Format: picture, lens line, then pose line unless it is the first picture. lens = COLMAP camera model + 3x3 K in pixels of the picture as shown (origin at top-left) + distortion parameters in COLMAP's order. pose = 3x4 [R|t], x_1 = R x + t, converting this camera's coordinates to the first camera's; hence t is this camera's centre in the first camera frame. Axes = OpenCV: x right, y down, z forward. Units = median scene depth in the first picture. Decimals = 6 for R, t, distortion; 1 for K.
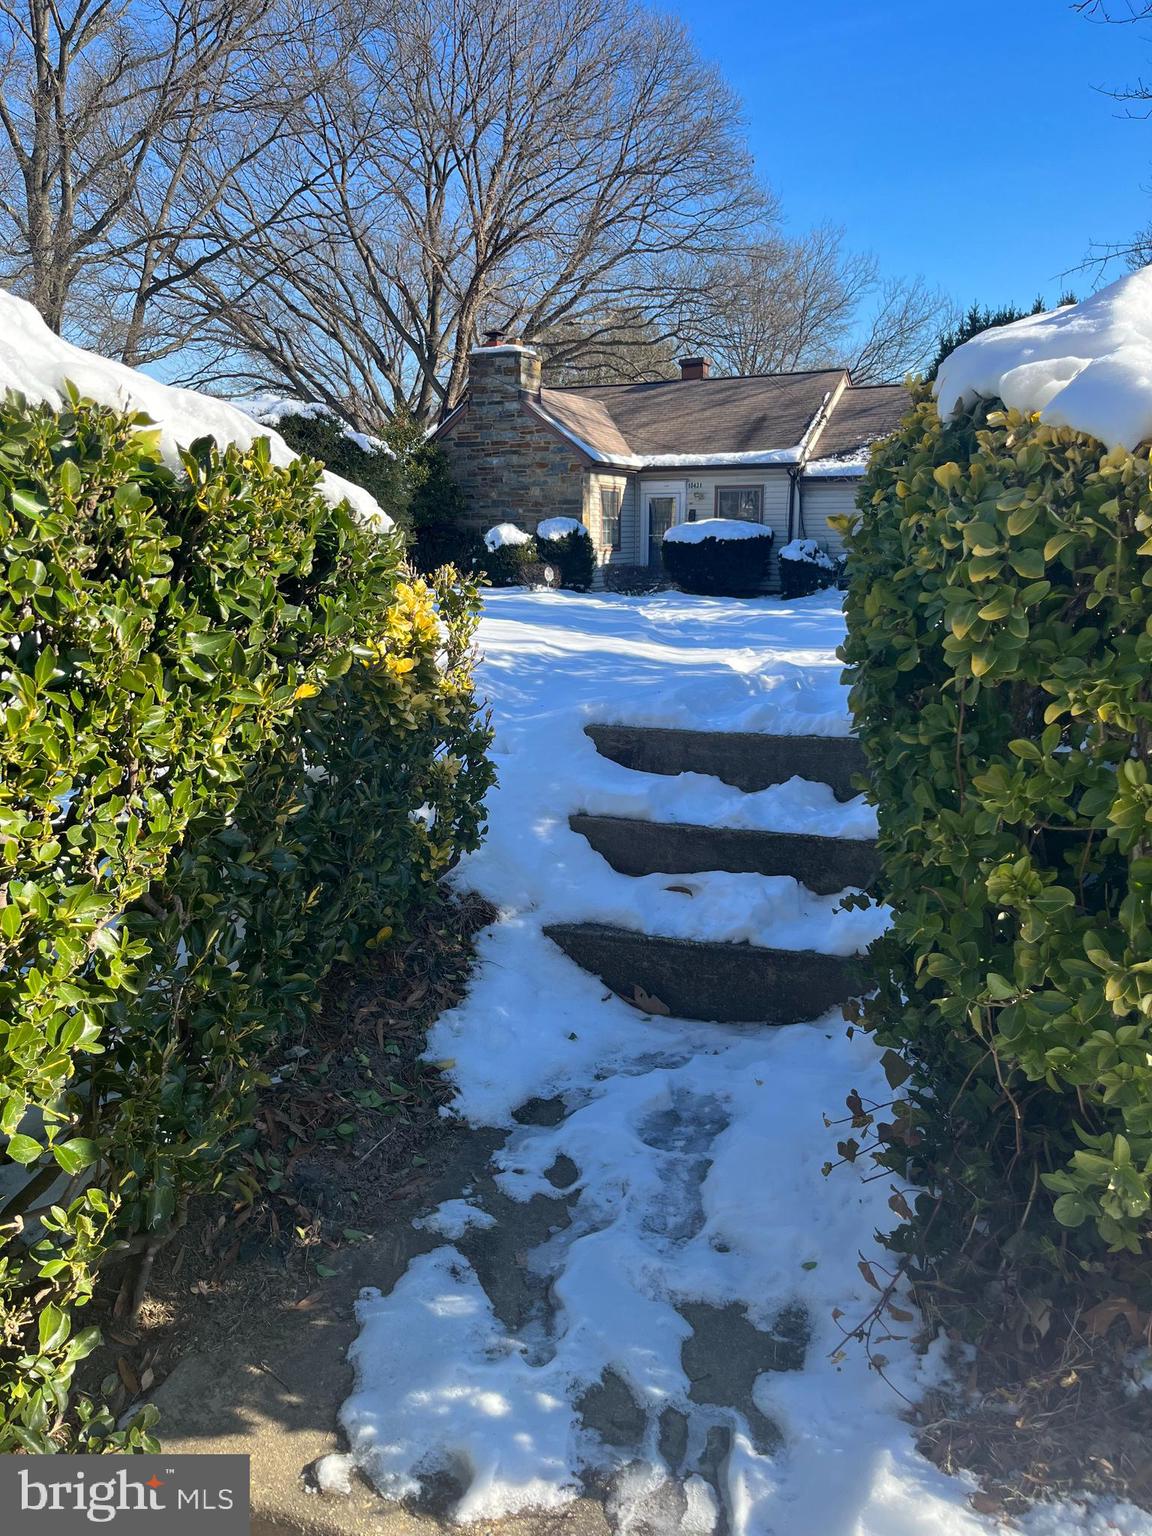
lens RADIAL K [[1168.6, 0, 589.6], [0, 1168.6, 775.6], [0, 0, 1]] dist [0.034976, -0.059512]
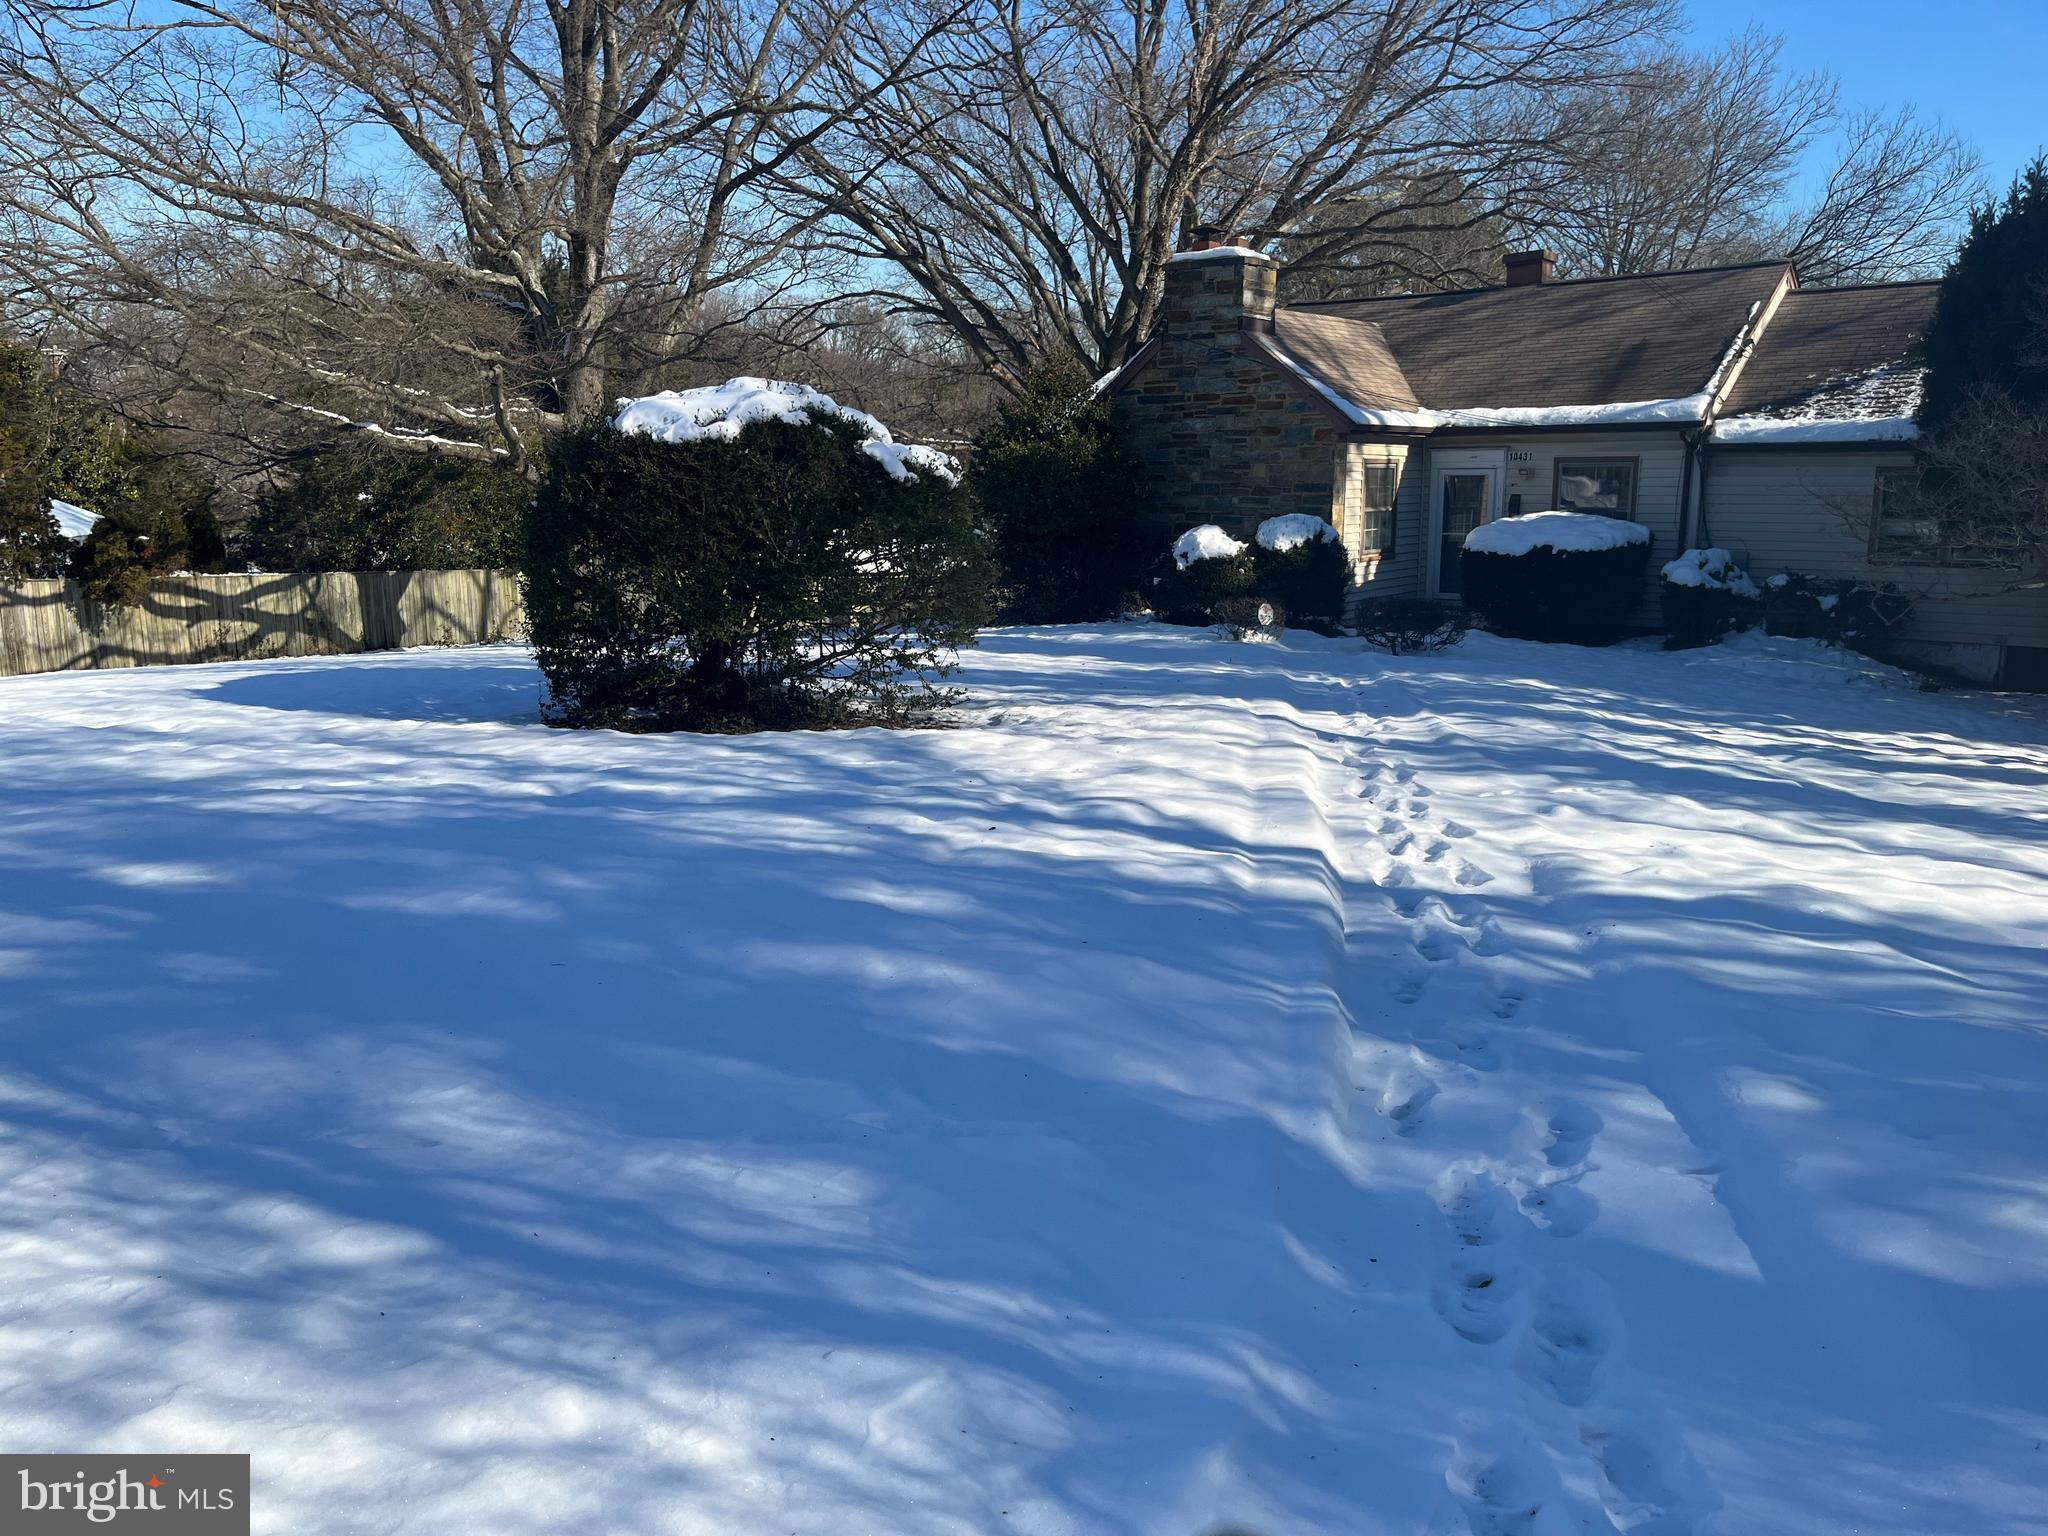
lens RADIAL K [[1558.1, 0, 1011.9], [0, 1558.1, 772.0], [0, 0, 1]] dist [0.034976, -0.059512]
pose [[0.974273, 0.038323, -0.222088, 0.017323], [-0.041638, 0.999080, -0.010260, -0.060990], [0.221490, 0.019243, 0.974973, 0.132313]]
